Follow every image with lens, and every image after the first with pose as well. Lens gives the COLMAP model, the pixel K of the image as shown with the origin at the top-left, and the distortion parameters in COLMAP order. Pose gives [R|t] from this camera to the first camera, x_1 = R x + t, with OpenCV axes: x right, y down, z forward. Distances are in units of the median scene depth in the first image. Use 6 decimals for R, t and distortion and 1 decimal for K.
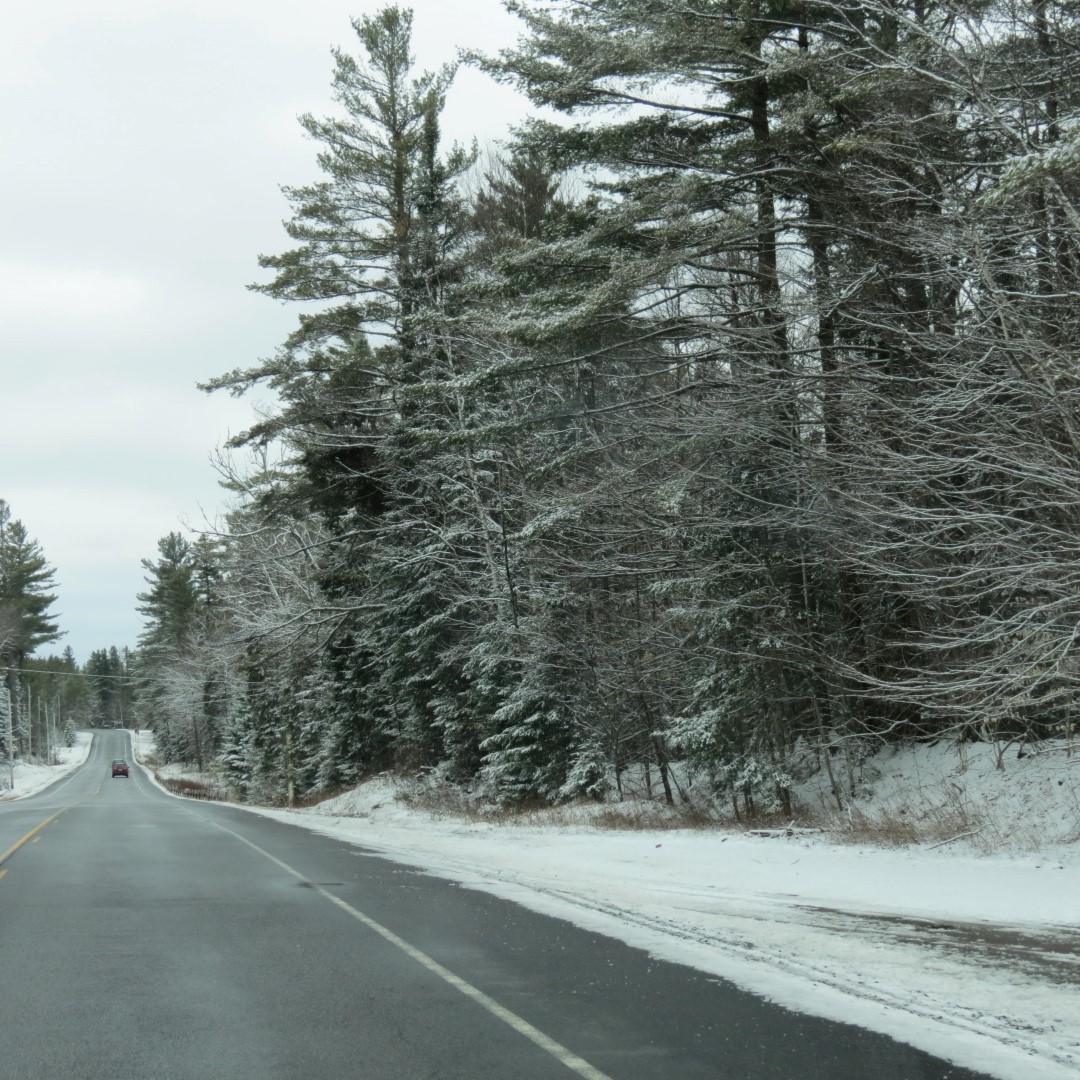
lens RADIAL K [[2355.1, 0, 540.6], [0, 2355.1, 540.8], [0, 0, 1]] dist [-0.110522, 0.000000]
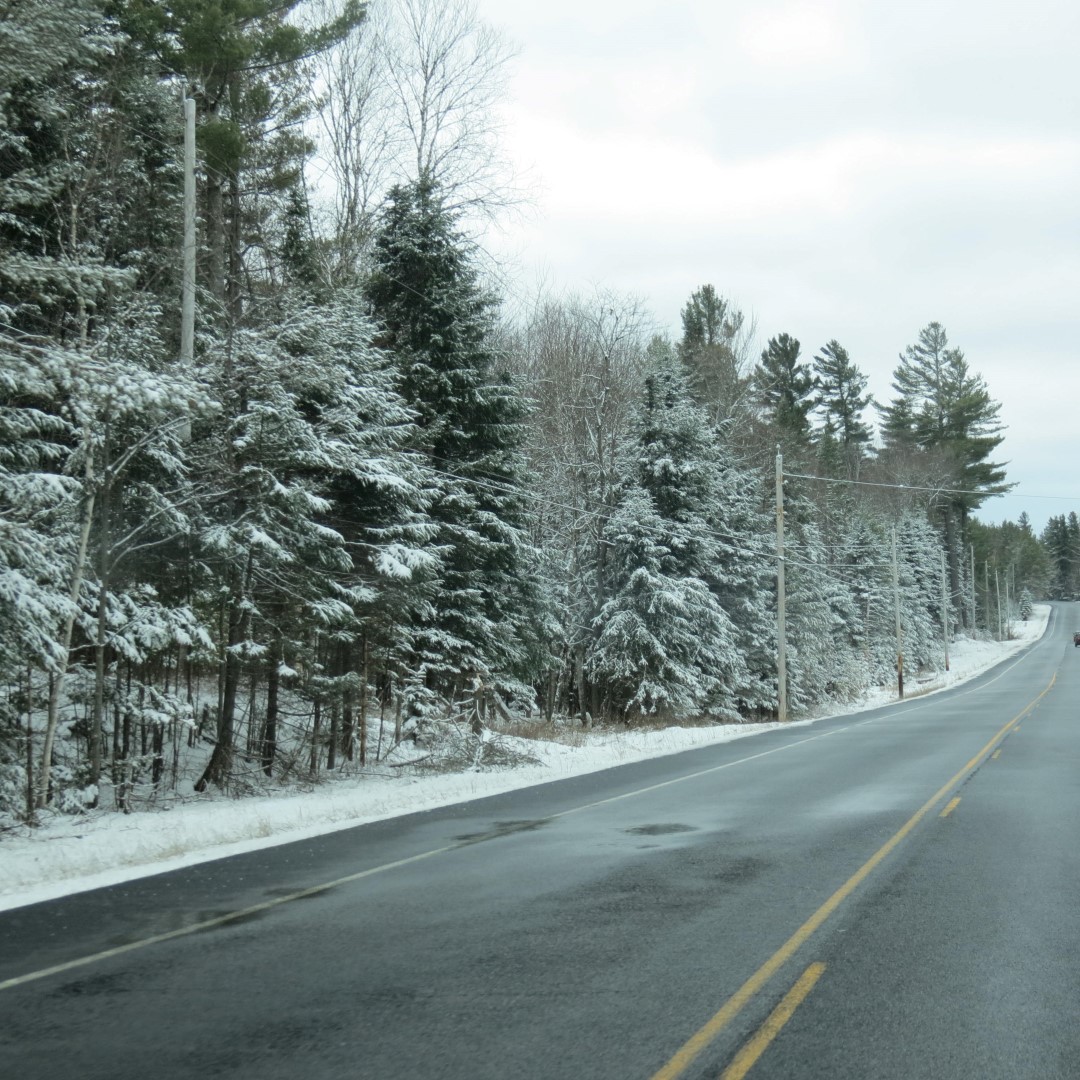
lens RADIAL K [[2355.1, 0, 541.3], [0, 2355.1, 532.4], [0, 0, 1]] dist [-0.110522, 0.000000]
pose [[0.919879, -0.003166, -0.392189, -0.034382], [0.022714, 0.998719, 0.045213, 0.017353], [0.391544, -0.050499, 0.918773, 0.186890]]
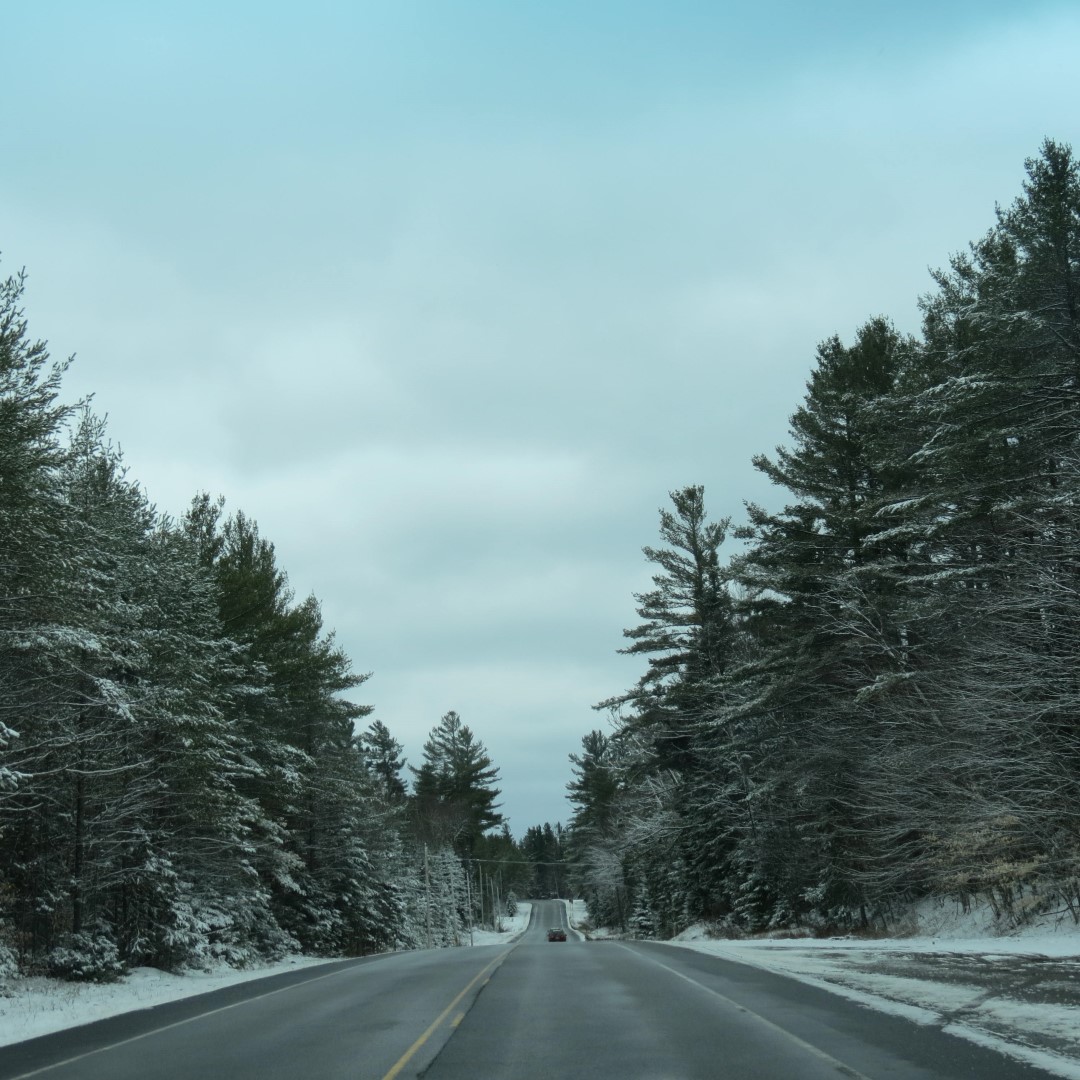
lens RADIAL K [[2355.1, 0, 543.5], [0, 2355.1, 540.1], [0, 0, 1]] dist [-0.110522, 0.000000]
pose [[0.983182, -0.050509, -0.175506, 0.037456], [0.038203, 0.996614, -0.072808, -0.016959], [0.178590, 0.064879, 0.981782, -0.209524]]
